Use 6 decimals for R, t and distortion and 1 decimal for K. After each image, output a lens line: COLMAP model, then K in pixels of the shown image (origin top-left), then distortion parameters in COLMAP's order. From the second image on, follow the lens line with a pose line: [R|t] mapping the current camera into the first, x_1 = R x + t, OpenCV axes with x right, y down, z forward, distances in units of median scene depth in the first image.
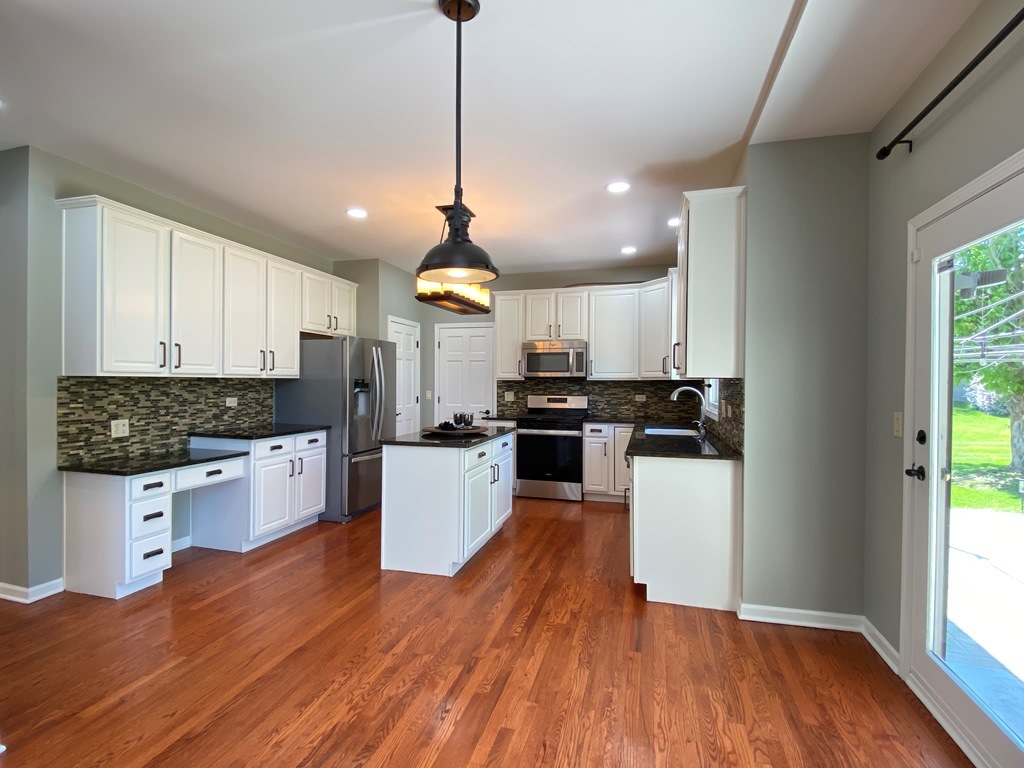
lens RADIAL K [[497.5, 0, 507.3], [0, 497.5, 382.8], [0, 0, 1]] dist [0.006077, -0.000437]
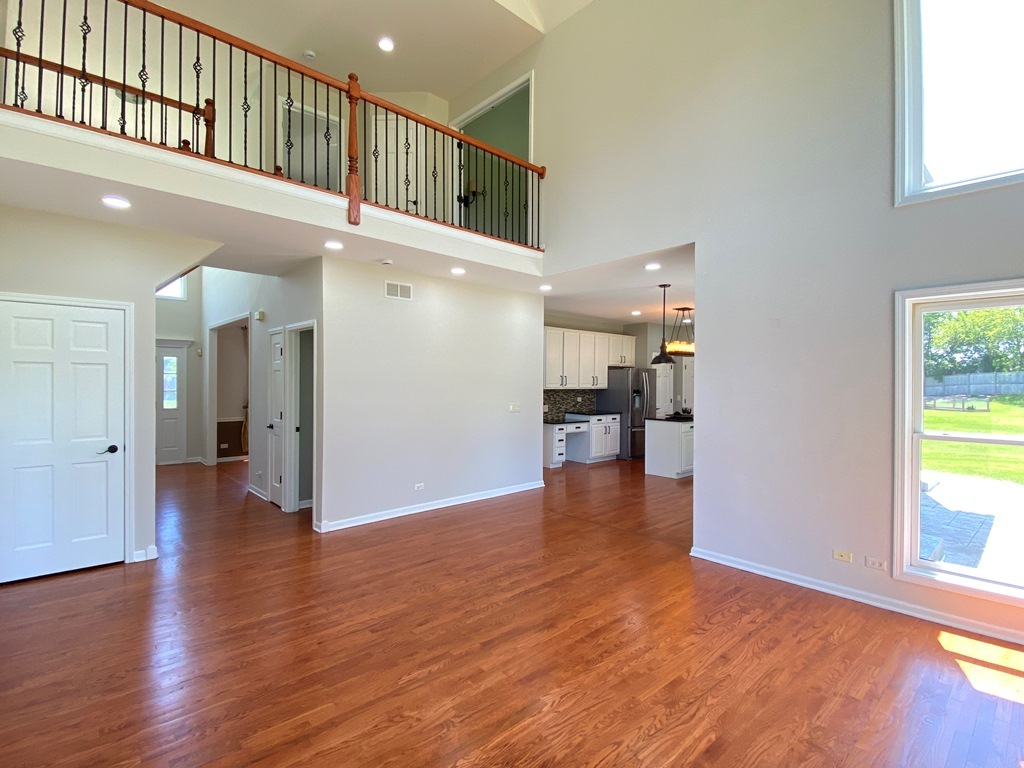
lens RADIAL K [[497.5, 0, 507.3], [0, 497.5, 381.1], [0, 0, 1]] dist [0.006077, -0.000437]
pose [[0.854699, 0.004027, -0.519108, 0.327086], [-0.006972, 0.999969, -0.003722, -0.032607], [0.519076, 0.006800, 0.854701, -1.072614]]
